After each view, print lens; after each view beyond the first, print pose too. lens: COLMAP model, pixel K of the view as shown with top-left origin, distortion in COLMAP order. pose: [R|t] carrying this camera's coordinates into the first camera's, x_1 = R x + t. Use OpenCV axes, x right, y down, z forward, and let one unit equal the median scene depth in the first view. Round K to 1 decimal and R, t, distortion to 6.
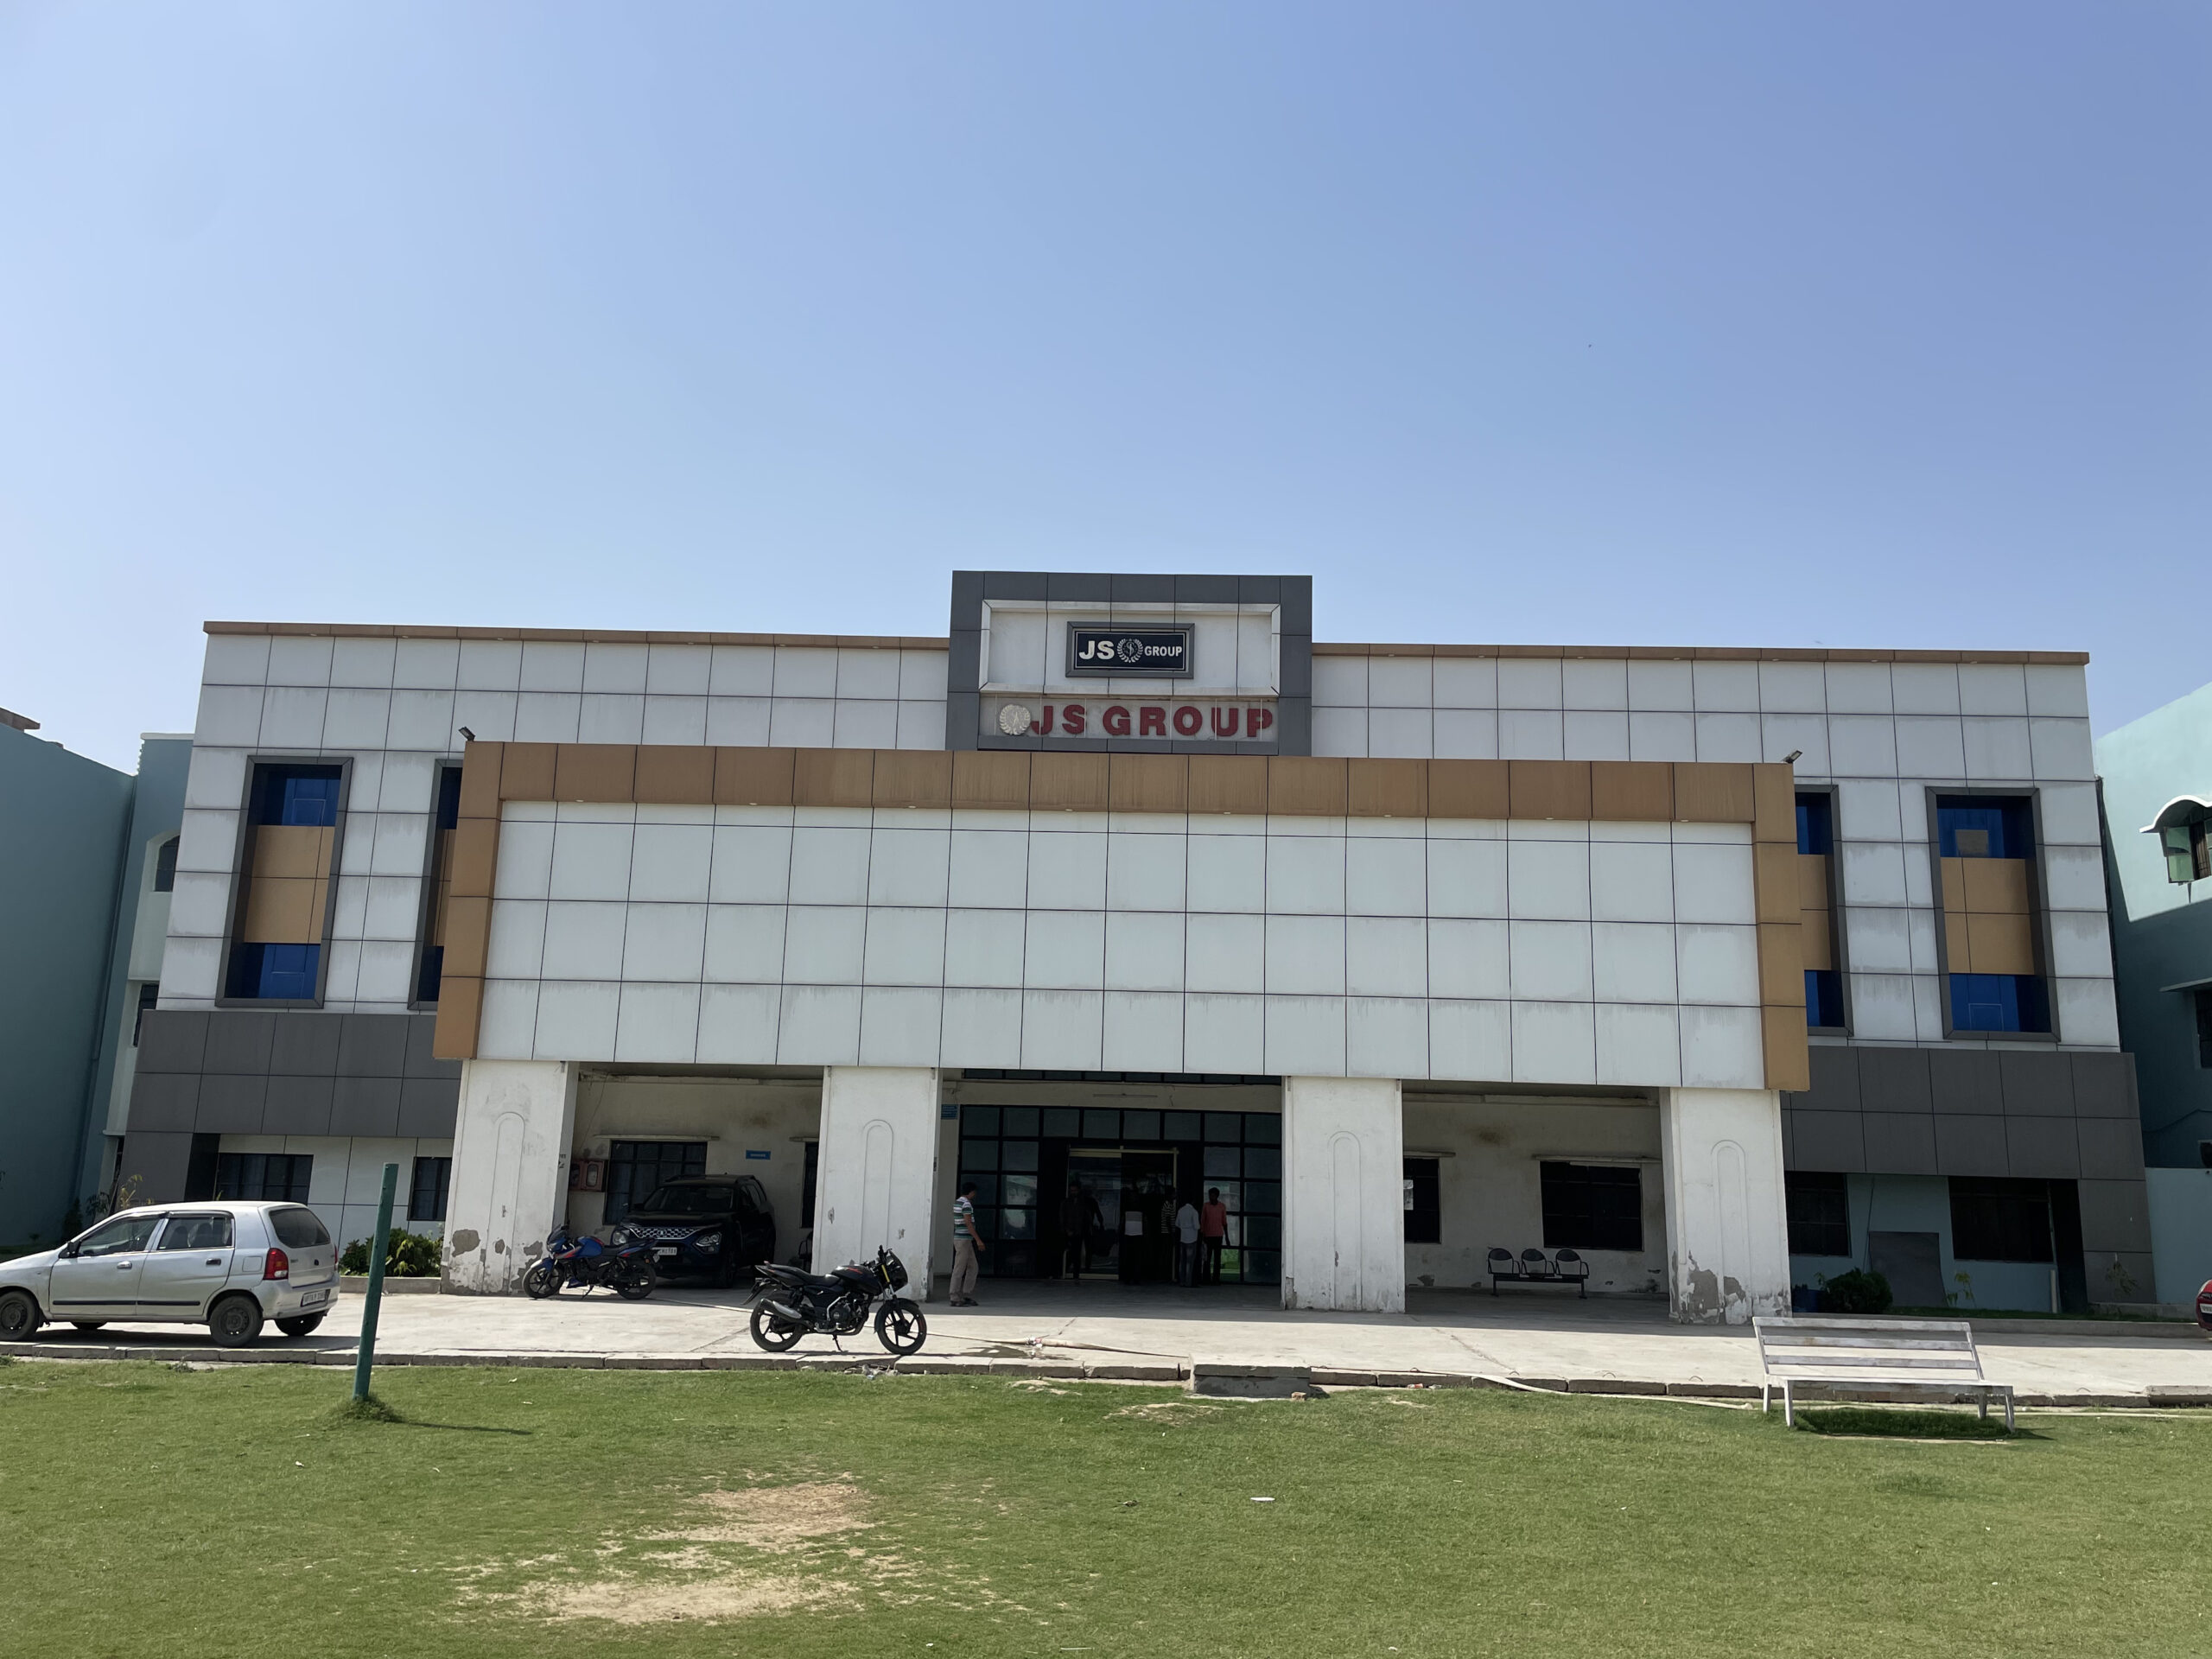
lens RADIAL K [[1666.8, 0, 1114.1], [0, 1666.8, 844.1], [0, 0, 1]] dist [0.093586, -0.119650]
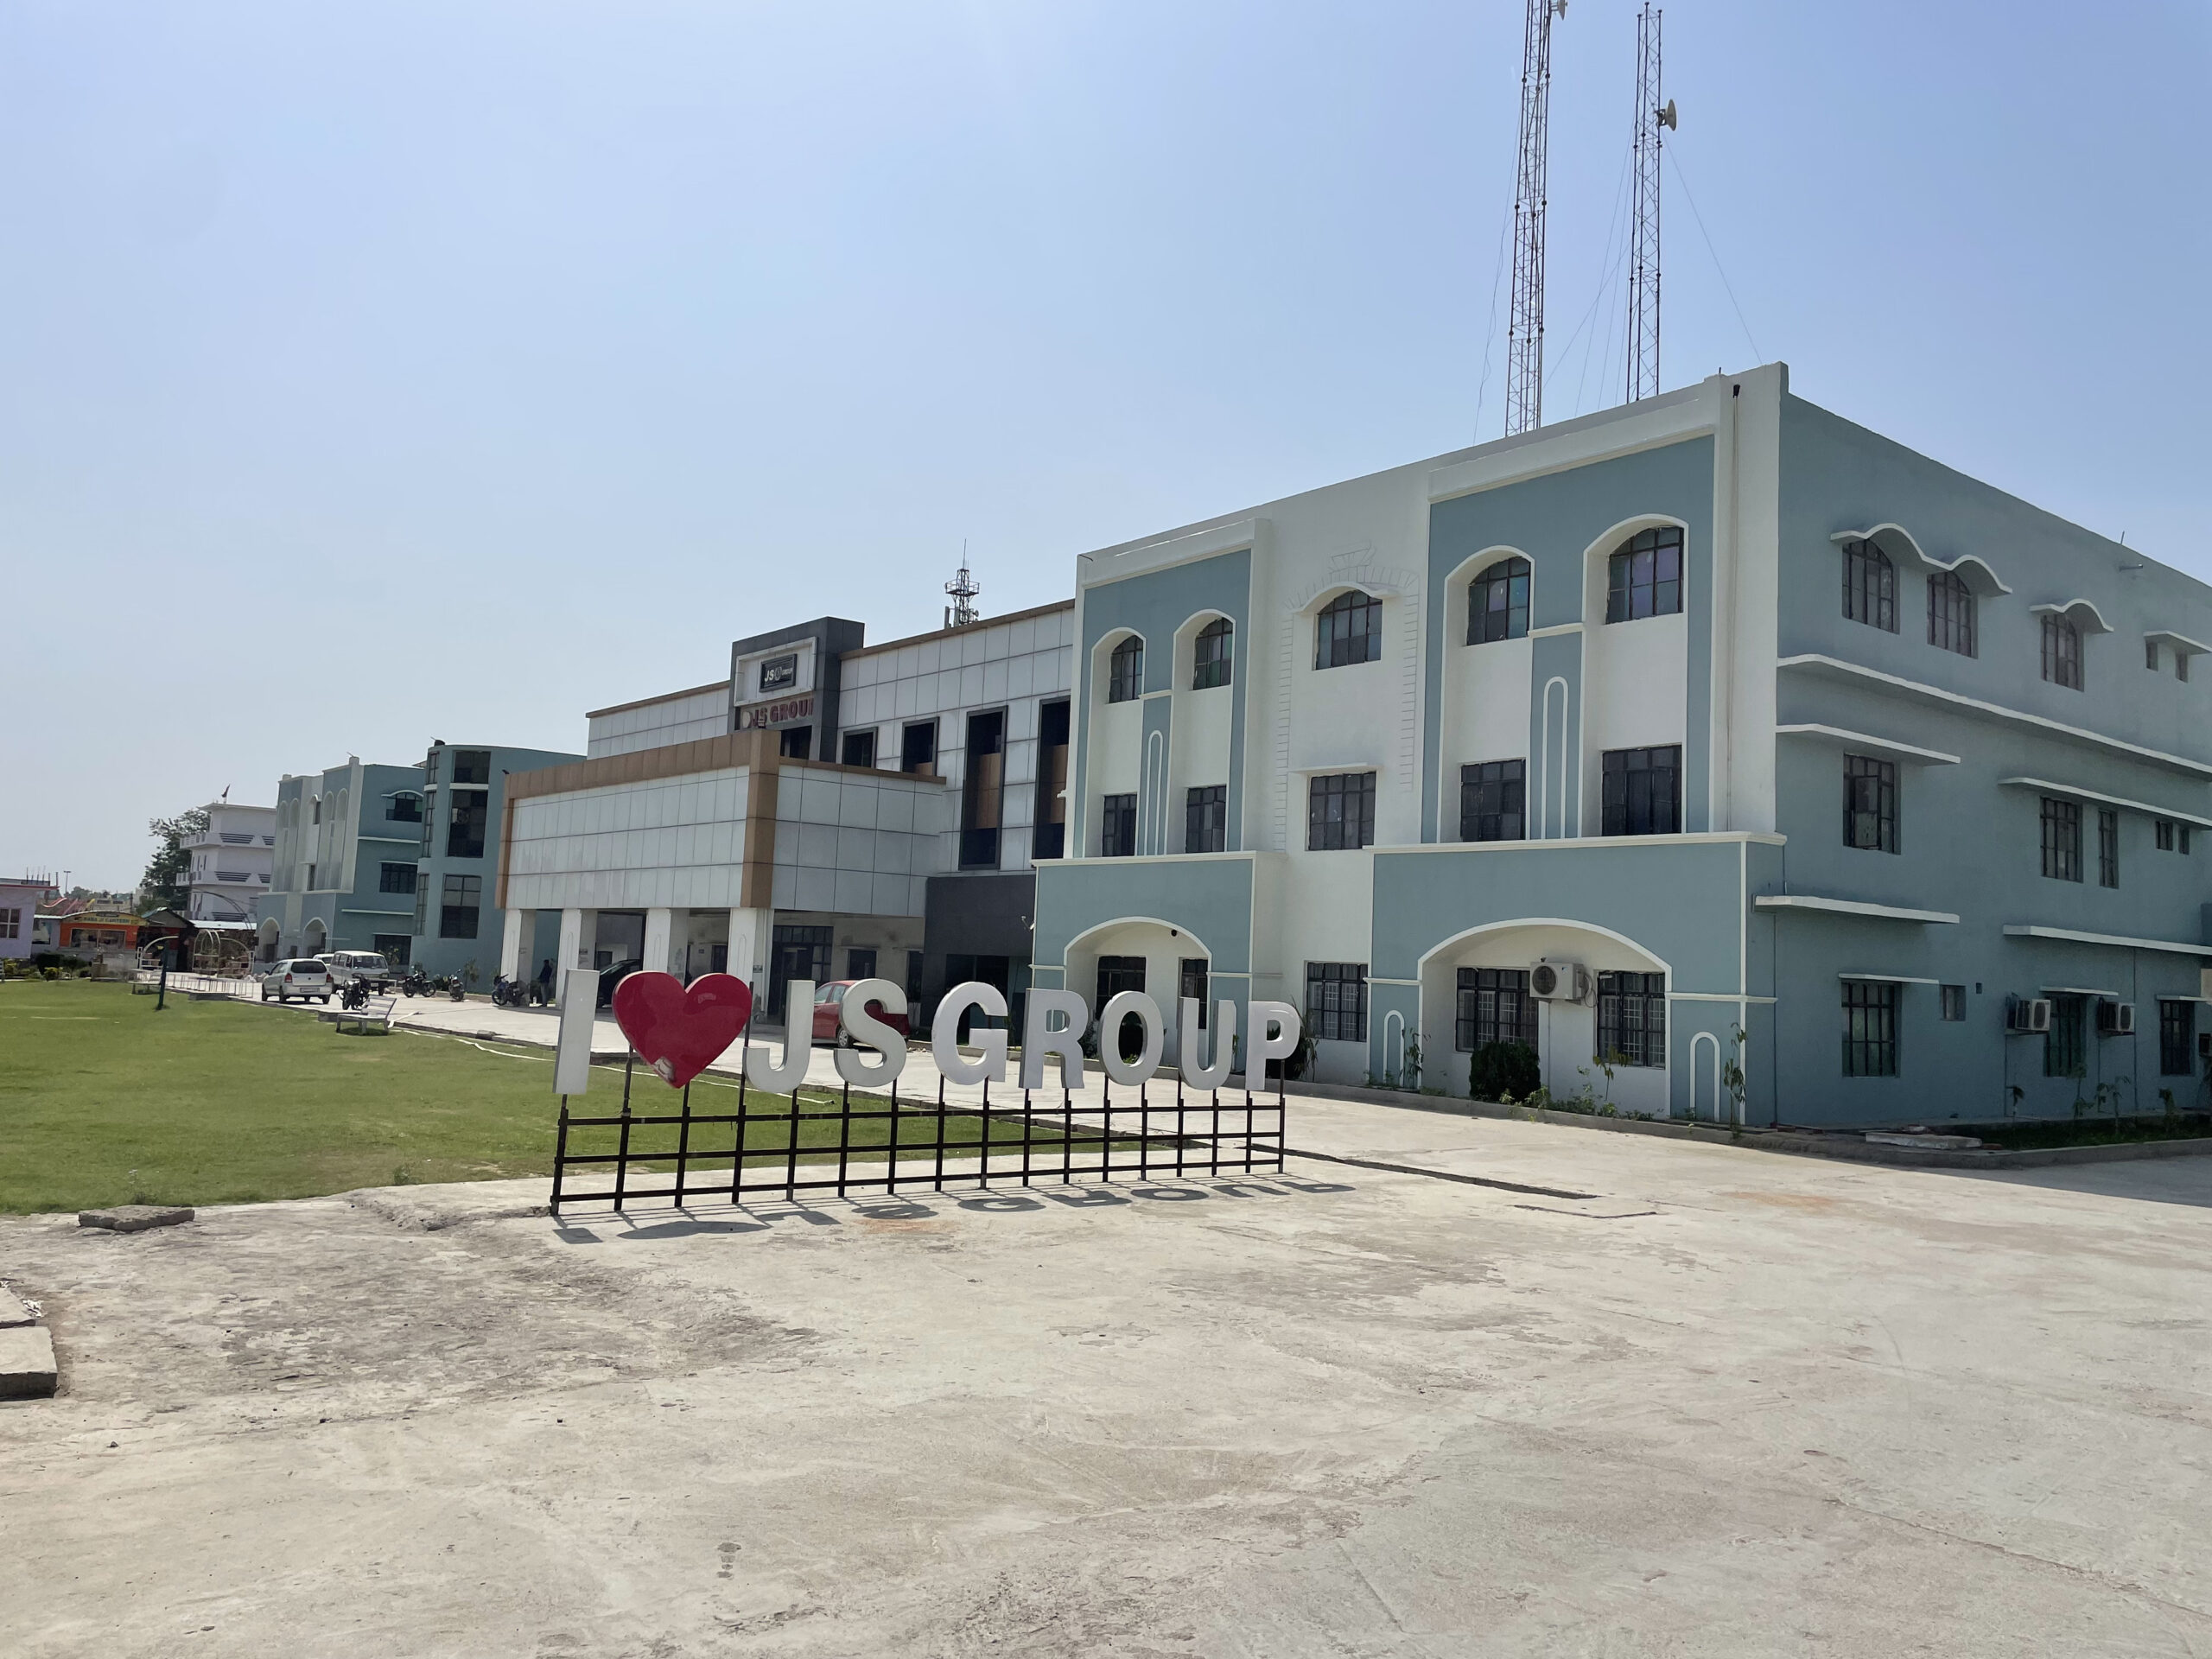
lens RADIAL K [[1666.8, 0, 1119.5], [0, 1666.8, 805.7], [0, 0, 1]] dist [0.093586, -0.119650]
pose [[0.650214, -0.070811, -0.756444, 1.929414], [0.125463, 0.991985, 0.014984, 0.053450], [0.749320, -0.104649, 0.653887, 0.097525]]
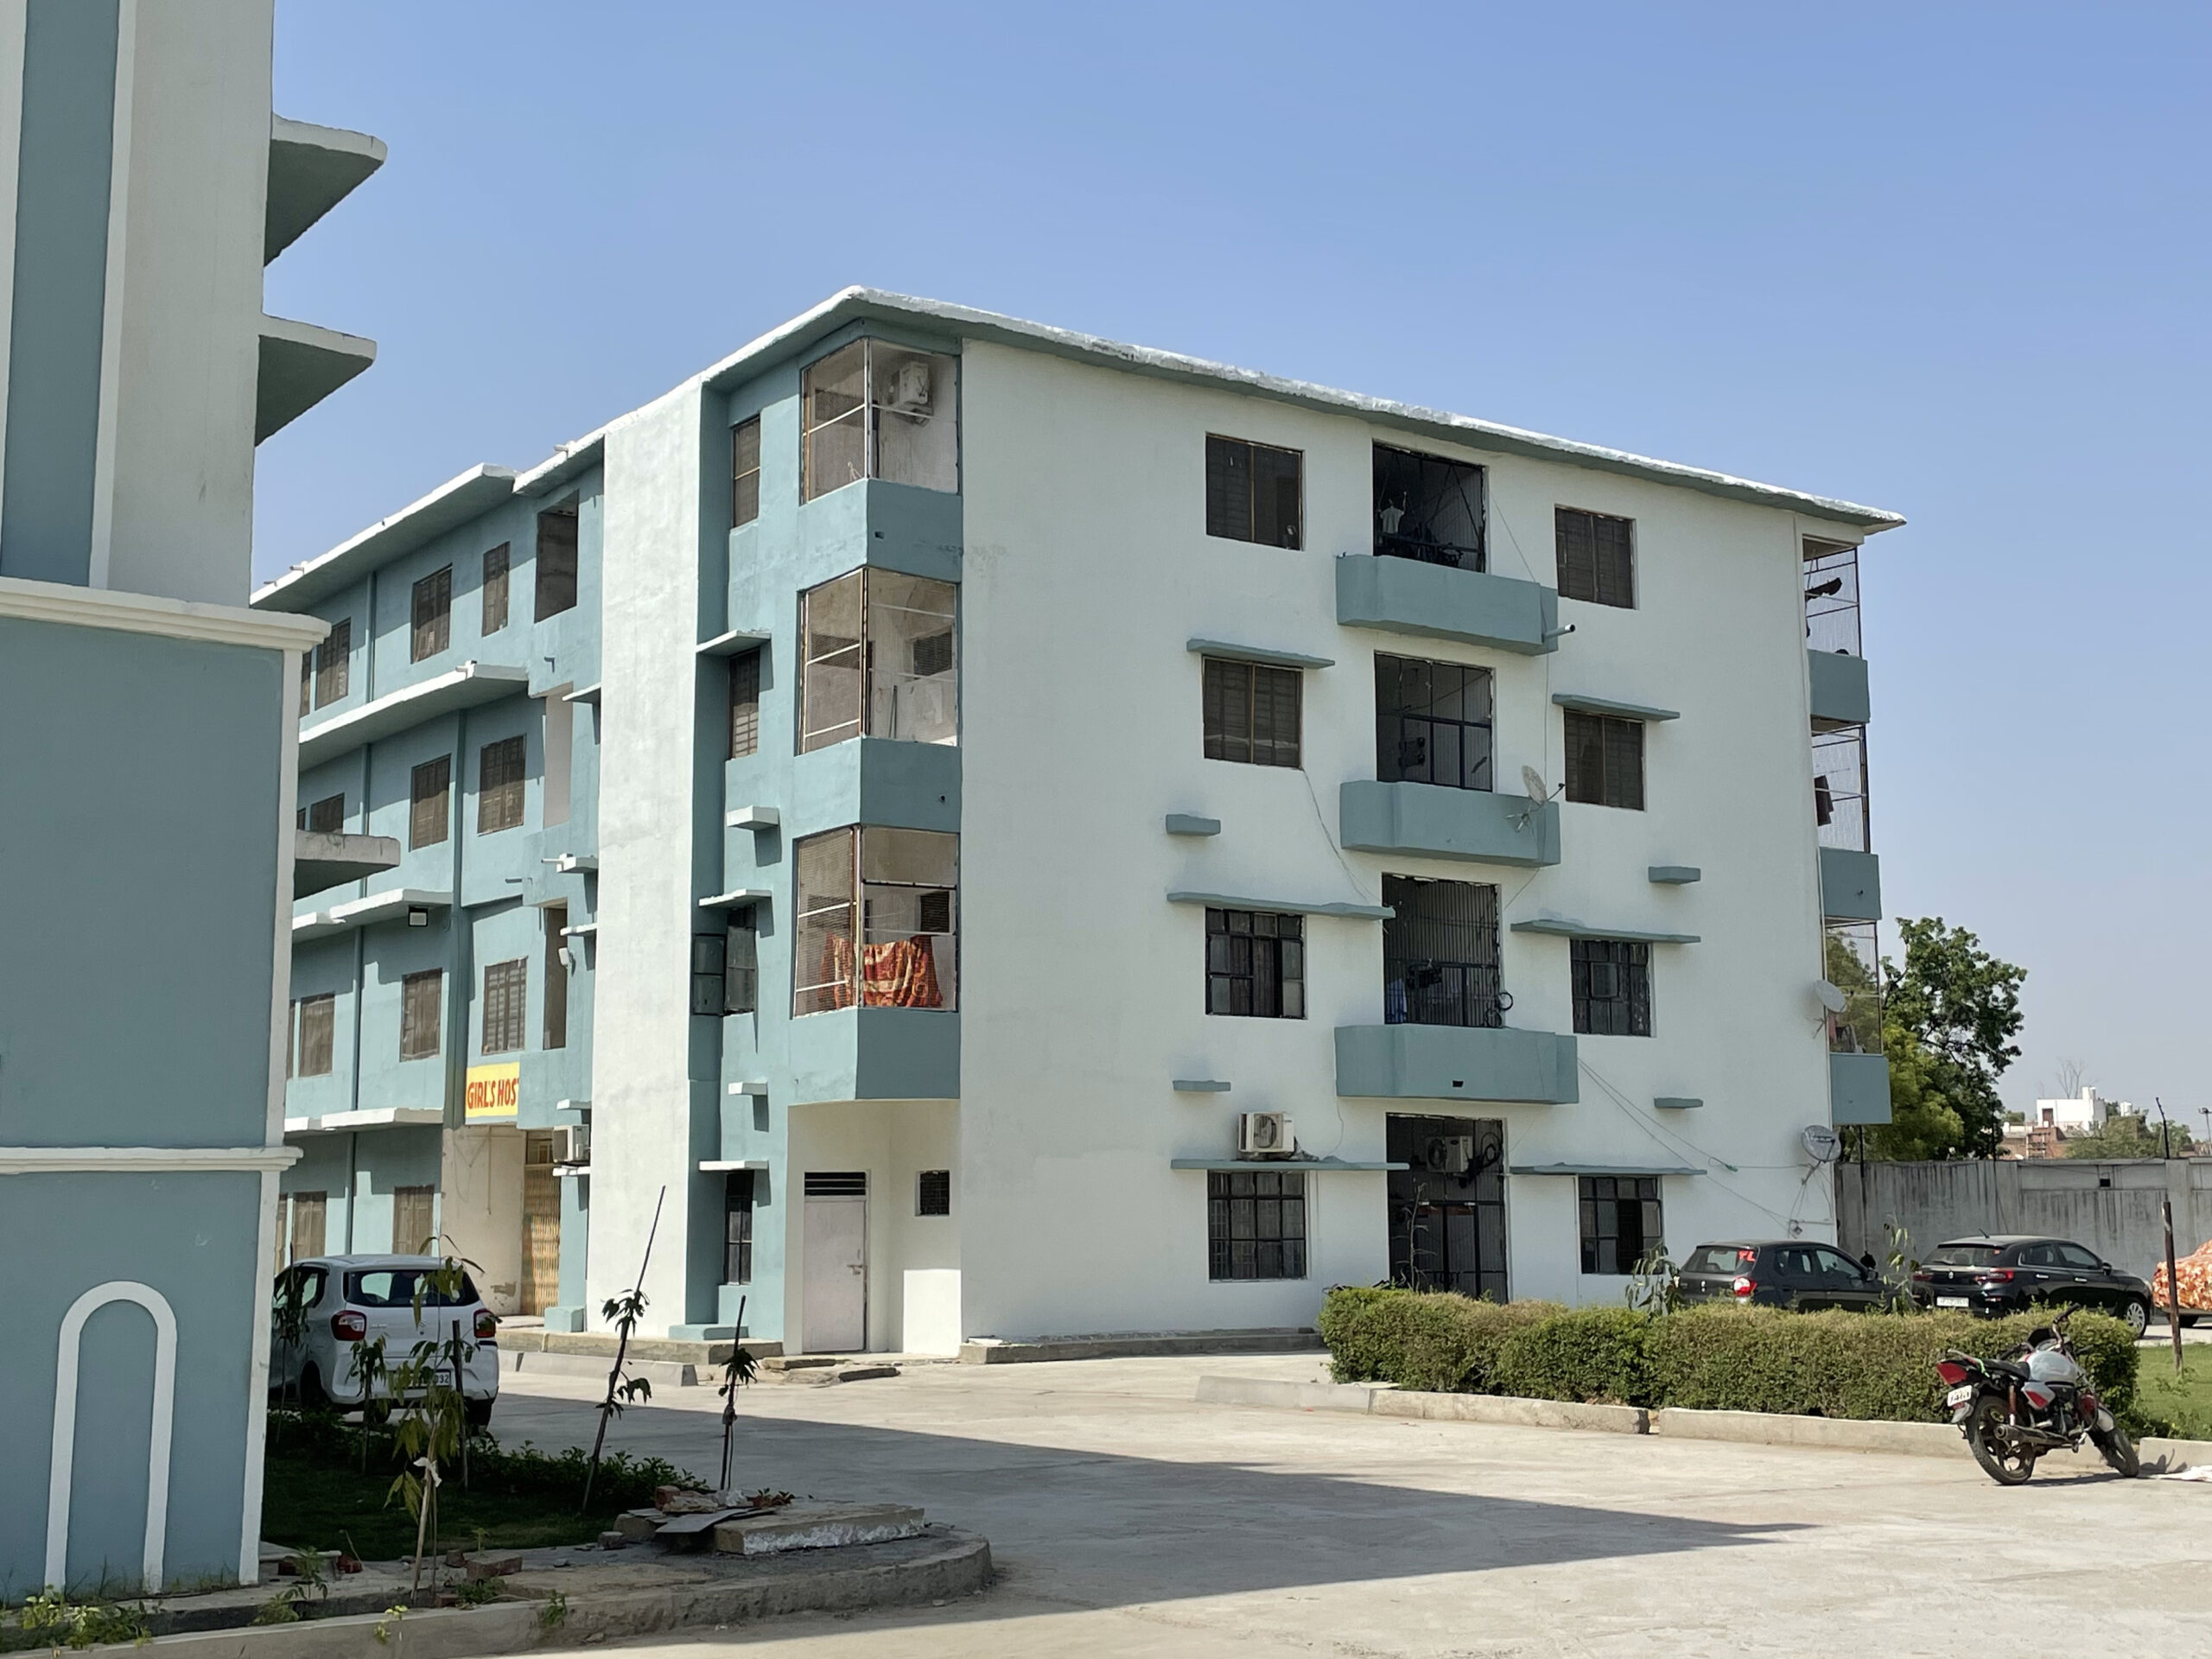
lens RADIAL K [[2686.6, 0, 1094.6], [0, 2686.6, 814.2], [0, 0, 1]] dist [0.045815, 0.000000]
pose [[0.799337, 0.062458, 0.597628, 1.279758], [-0.097197, 0.994925, 0.026023, 0.132247], [-0.592969, -0.078889, 0.801351, 0.507372]]
